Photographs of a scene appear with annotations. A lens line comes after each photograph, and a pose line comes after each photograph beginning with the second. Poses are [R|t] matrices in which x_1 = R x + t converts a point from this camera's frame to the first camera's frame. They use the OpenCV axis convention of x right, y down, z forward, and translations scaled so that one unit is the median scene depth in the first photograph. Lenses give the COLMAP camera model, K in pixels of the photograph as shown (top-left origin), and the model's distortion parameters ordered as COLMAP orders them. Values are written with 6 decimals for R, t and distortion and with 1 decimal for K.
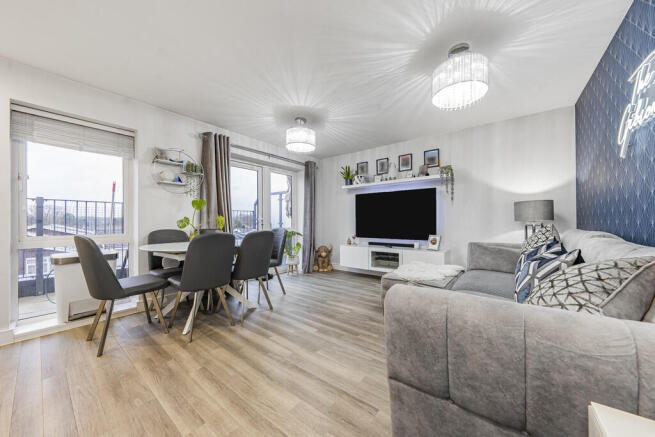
lens RADIAL K [[229.7, 0, 329.4], [0, 229.7, 213.8], [0, 0, 1]] dist [-0.000264, -0.000015]
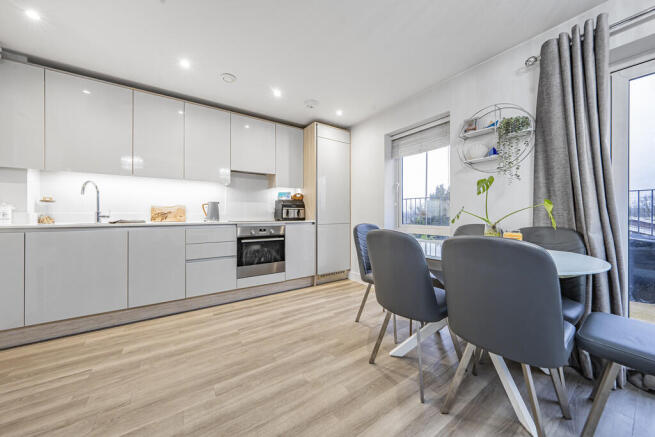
lens RADIAL K [[229.7, 0, 329.4], [0, 229.7, 213.8], [0, 0, 1]] dist [-0.000264, -0.000015]
pose [[-0.296257, 0.004226, -0.955099, 0.140859], [0.032922, 0.999441, -0.005790, 0.021682], [0.954541, -0.033159, -0.296231, 0.754607]]
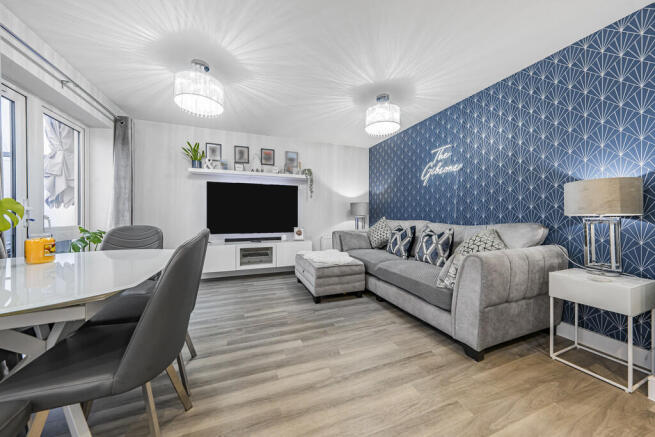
lens RADIAL K [[230.8, 0, 325.1], [0, 230.8, 209.2], [0, 0, 1]] dist [-0.000920, -0.000081]
pose [[0.517896, 0.027113, 0.855014, -0.563905], [-0.030925, 0.999438, -0.012961, 0.017120], [-0.854885, -0.019729, 0.518443, 0.358392]]
